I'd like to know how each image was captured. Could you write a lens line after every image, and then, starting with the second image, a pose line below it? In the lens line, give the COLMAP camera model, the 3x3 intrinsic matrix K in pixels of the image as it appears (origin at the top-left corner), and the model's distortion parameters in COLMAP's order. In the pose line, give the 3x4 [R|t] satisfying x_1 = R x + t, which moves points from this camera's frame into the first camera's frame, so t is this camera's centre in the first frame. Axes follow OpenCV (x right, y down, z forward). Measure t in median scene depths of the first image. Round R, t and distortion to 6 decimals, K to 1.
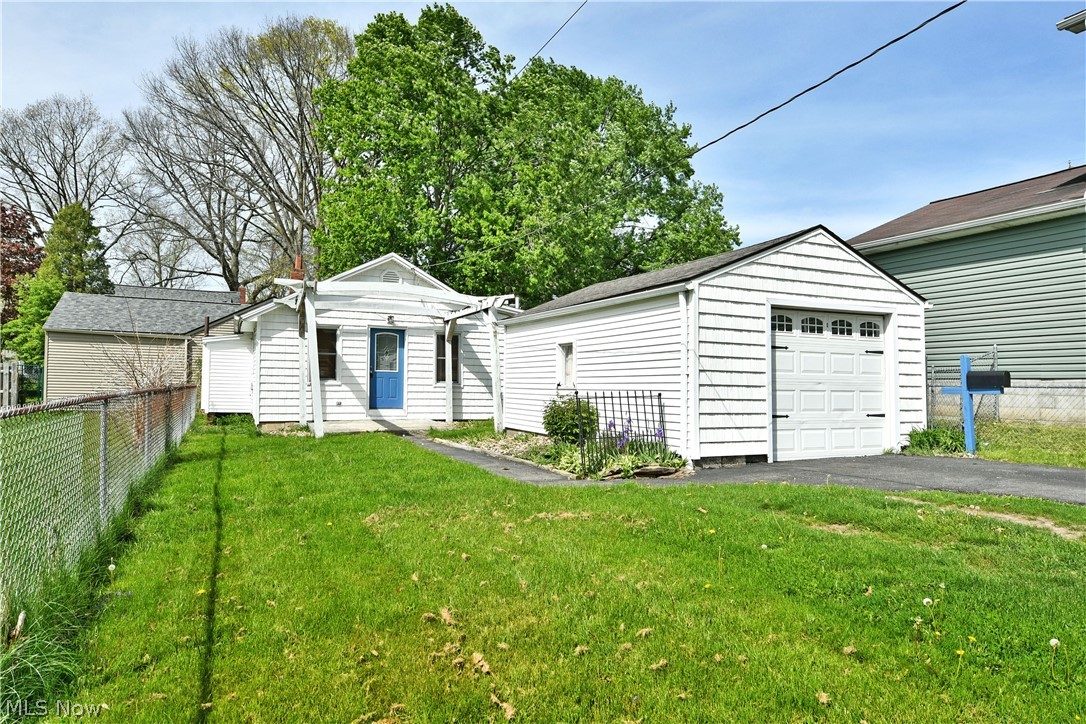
lens RADIAL K [[711.4, 0, 537.1], [0, 711.4, 376.7], [0, 0, 1]] dist [-0.004967, -0.003972]
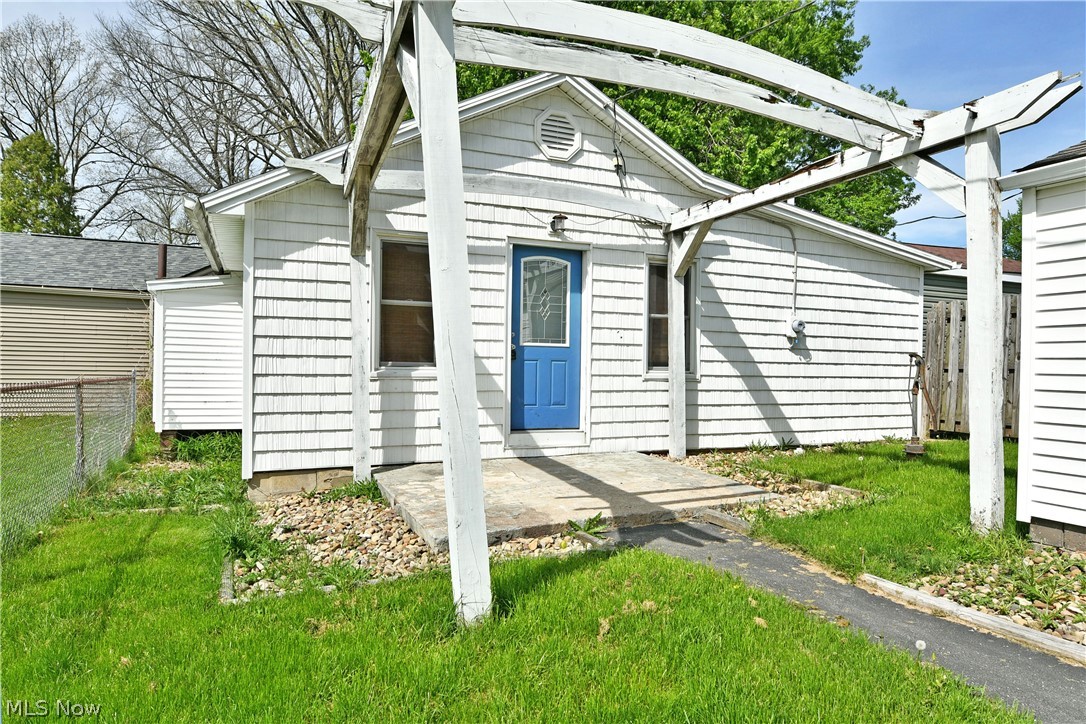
lens RADIAL K [[659.3, 0, 538.6], [0, 659.3, 362.5], [0, 0, 1]] dist [-0.005756, -0.005010]
pose [[0.999984, -0.005386, -0.001502, -0.220398], [0.005398, 0.999956, 0.007736, 0.000024], [0.001461, -0.007744, 0.999969, 0.605562]]
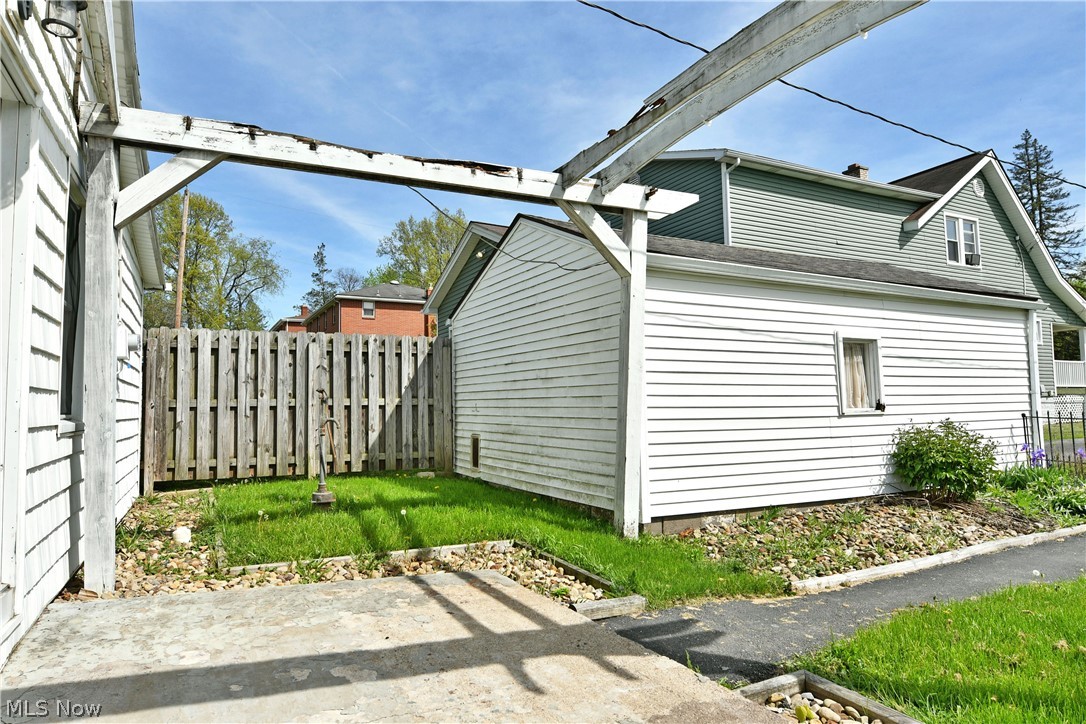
lens RADIAL K [[653.6, 0, 541.4], [0, 653.6, 366.4], [0, 0, 1]] dist [-0.002572, -0.001297]
pose [[-0.041008, 0.046189, 0.998091, -0.359709], [-0.005099, 0.998908, -0.046436, 0.002464], [-0.999146, -0.006994, -0.040728, 0.929251]]
